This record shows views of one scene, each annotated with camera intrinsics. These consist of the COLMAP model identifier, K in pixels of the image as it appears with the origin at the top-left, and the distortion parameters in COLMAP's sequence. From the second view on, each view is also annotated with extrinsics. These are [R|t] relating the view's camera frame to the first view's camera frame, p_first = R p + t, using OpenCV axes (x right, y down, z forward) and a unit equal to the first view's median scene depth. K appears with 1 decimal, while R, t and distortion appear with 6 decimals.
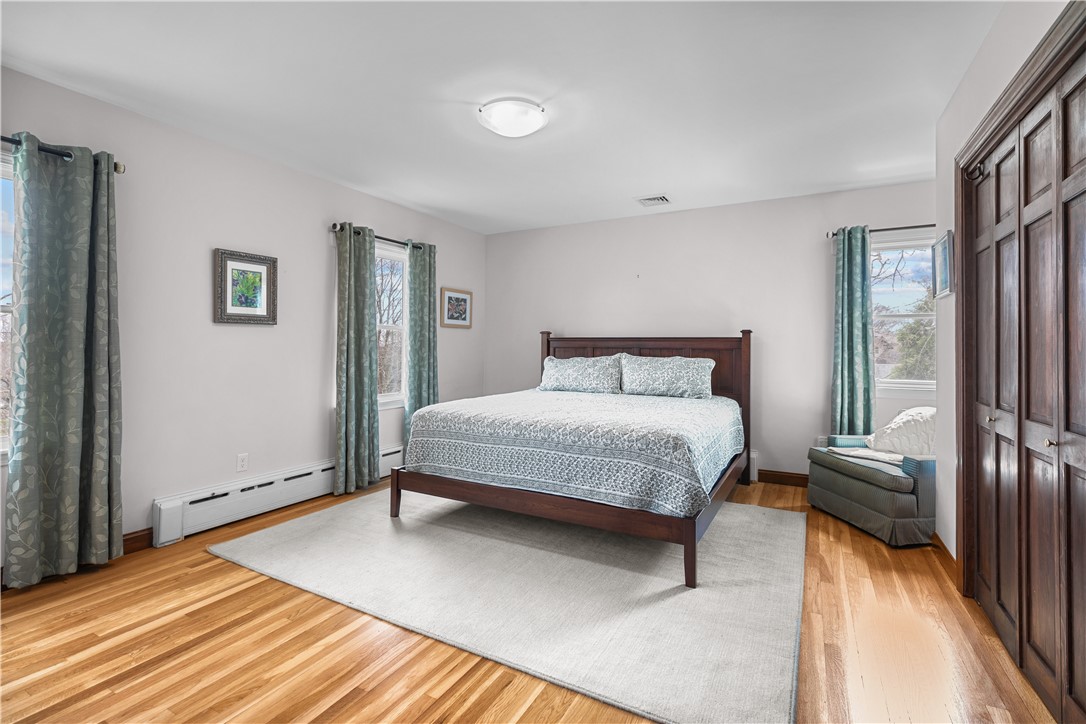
lens RADIAL K [[488.3, 0, 549.7], [0, 488.3, 353.9], [0, 0, 1]] dist [0.000669, 0.000020]
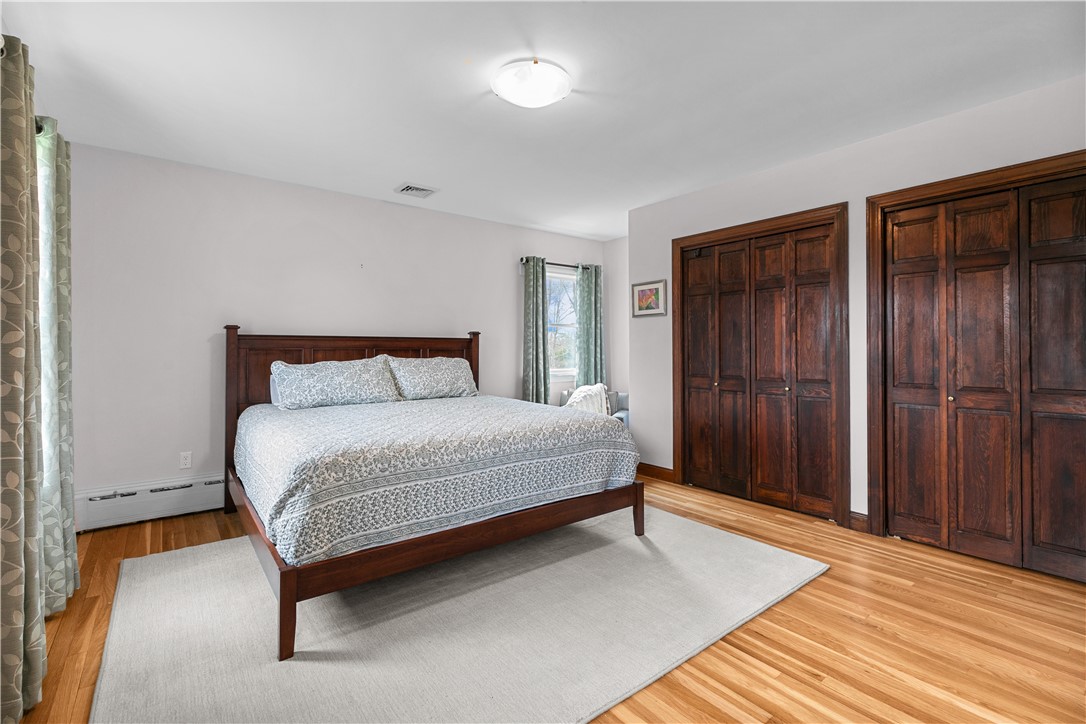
lens RADIAL K [[488.3, 0, 549.7], [0, 488.3, 353.9], [0, 0, 1]] dist [0.000669, 0.000020]
pose [[0.405429, -0.016483, 0.913978, -0.721360], [0.015551, 0.999817, 0.011133, -0.010925], [-0.913994, 0.009700, 0.405611, 0.519521]]
